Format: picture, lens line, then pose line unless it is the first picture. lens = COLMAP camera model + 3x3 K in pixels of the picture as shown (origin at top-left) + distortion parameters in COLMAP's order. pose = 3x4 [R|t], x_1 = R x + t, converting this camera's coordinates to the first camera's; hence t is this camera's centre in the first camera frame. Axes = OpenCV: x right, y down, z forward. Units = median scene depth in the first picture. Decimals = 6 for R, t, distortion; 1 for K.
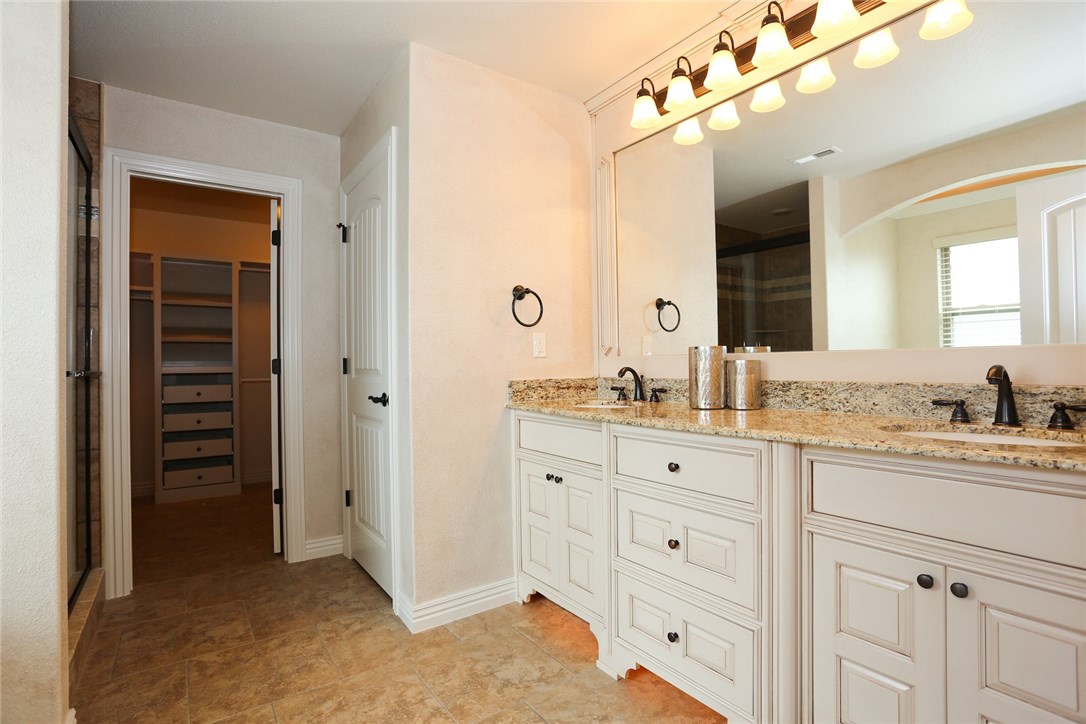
lens RADIAL K [[524.3, 0, 541.2], [0, 524.3, 359.5], [0, 0, 1]] dist [-0.076766, 0.033584]
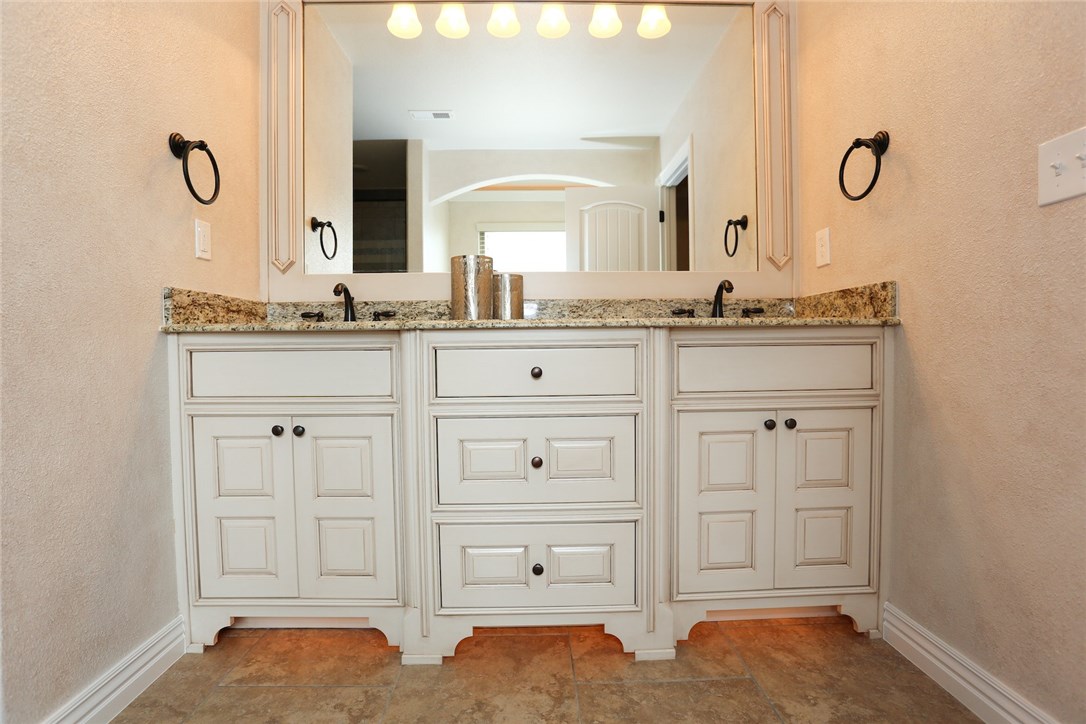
lens RADIAL K [[524.3, 0, 541.2], [0, 524.3, 359.5], [0, 0, 1]] dist [-0.076766, 0.033584]
pose [[0.560224, -0.011224, 0.828265, -0.387729], [-0.004900, 0.999846, 0.016863, 0.143013], [-0.828326, -0.013505, 0.560083, 0.423148]]
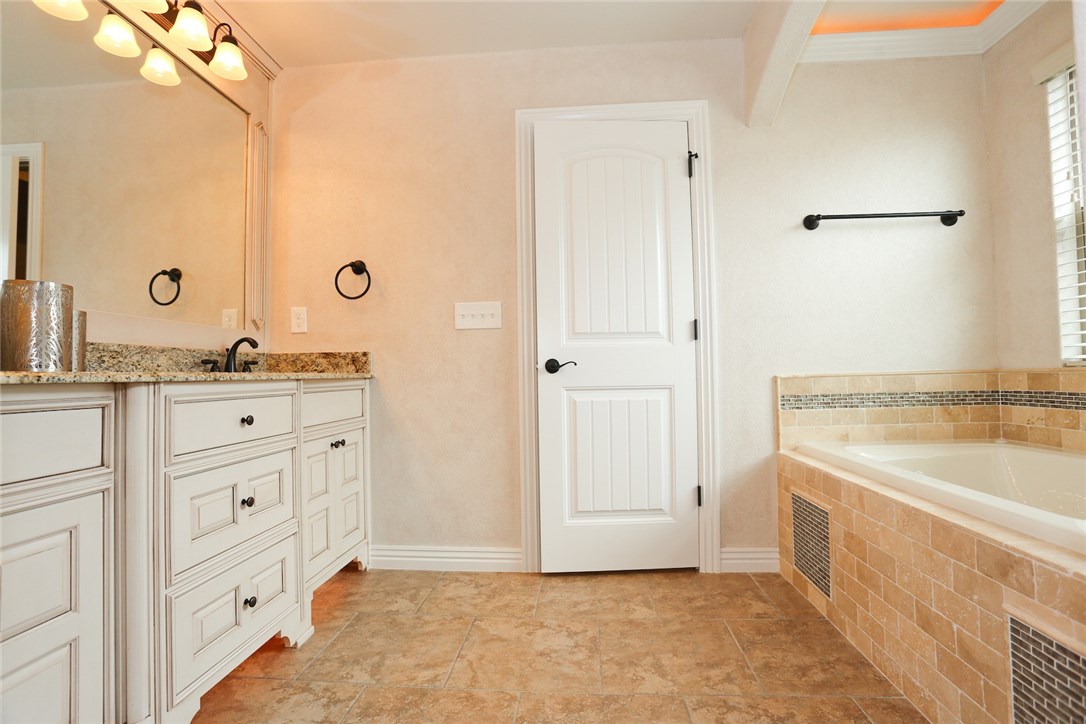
lens RADIAL K [[524.3, 0, 541.2], [0, 524.3, 359.5], [0, 0, 1]] dist [-0.076766, 0.033584]
pose [[-0.766469, 0.043512, 0.640805, -0.642747], [0.018767, 0.998794, -0.045373, 0.123654], [-0.642007, -0.022751, -0.766361, 1.153473]]
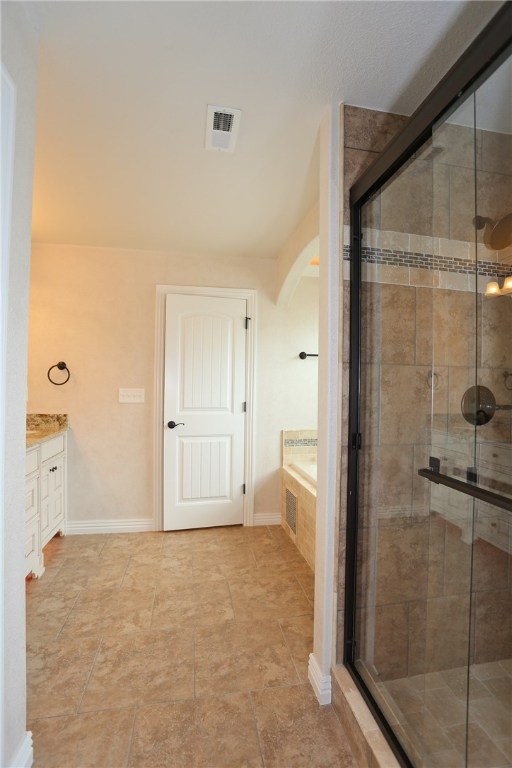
lens RADIAL K [[370.8, 0, 259.3], [0, 370.8, 382.8], [0, 0, 1]] dist [-0.076766, 0.033584]
pose [[-0.910284, 0.001144, 0.413984, -0.934454], [-0.007718, 0.999775, -0.019735, -0.081107], [-0.413913, -0.021160, -0.910070, 1.565613]]
